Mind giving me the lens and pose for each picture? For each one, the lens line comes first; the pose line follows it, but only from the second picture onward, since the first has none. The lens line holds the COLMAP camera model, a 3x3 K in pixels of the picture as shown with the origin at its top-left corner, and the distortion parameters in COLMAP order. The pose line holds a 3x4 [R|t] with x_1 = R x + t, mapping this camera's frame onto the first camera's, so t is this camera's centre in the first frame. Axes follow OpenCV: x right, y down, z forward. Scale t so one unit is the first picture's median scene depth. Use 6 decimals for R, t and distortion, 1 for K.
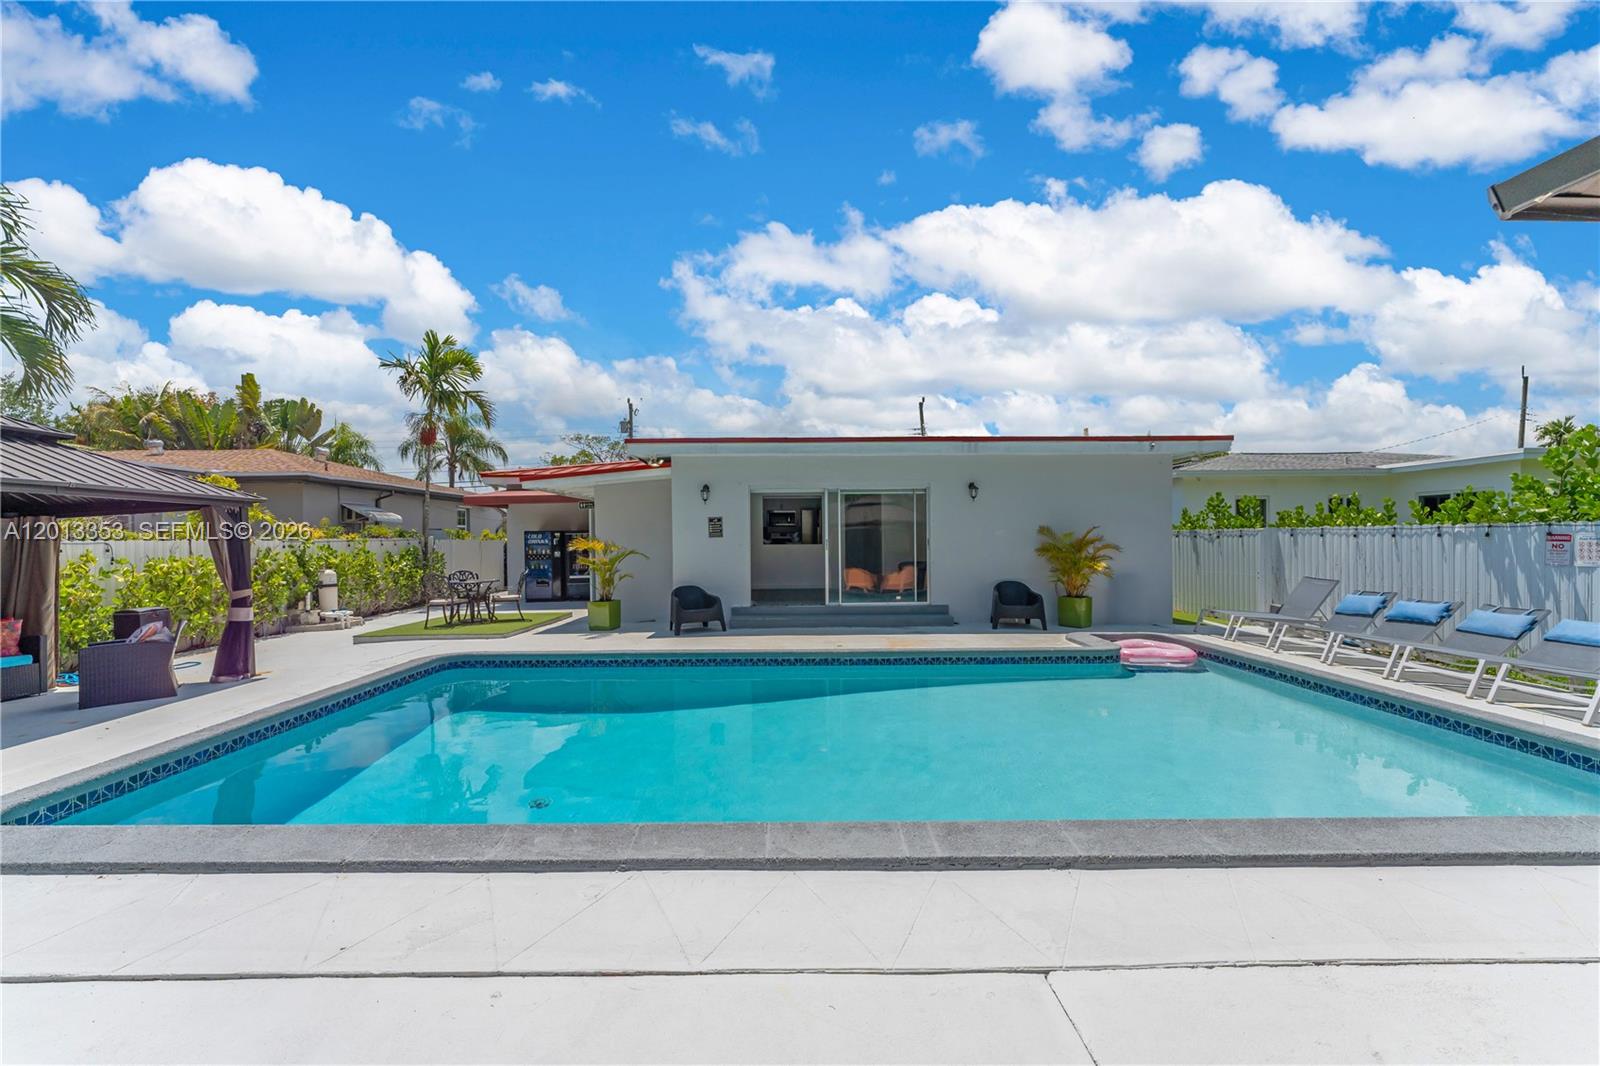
lens RADIAL K [[649.1, 0, 799.2], [0, 649.1, 540.5], [0, 0, 1]] dist [0.000388, -0.000391]
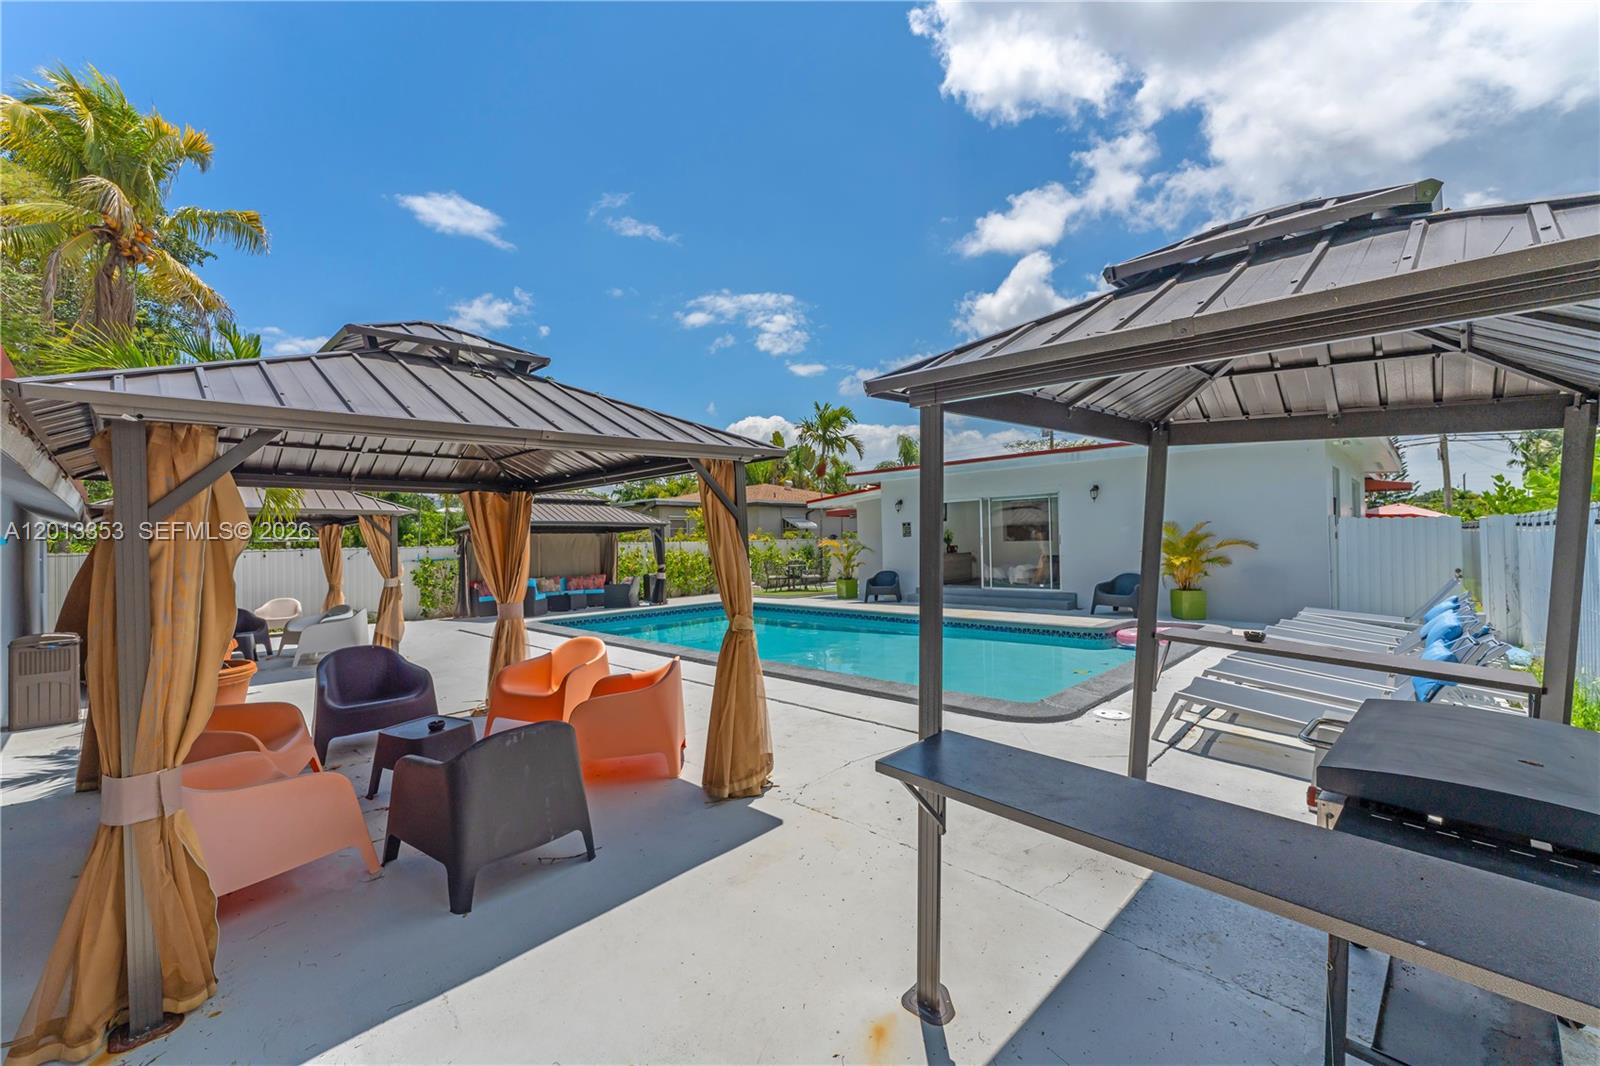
lens RADIAL K [[649.1, 0, 795.7], [0, 649.1, 539.7], [0, 0, 1]] dist [0.000388, -0.000391]
pose [[0.716029, -0.009391, -0.698007, 0.672700], [0.010572, 0.999941, -0.002608, 0.002299], [0.697990, -0.005512, 0.716086, -0.168777]]
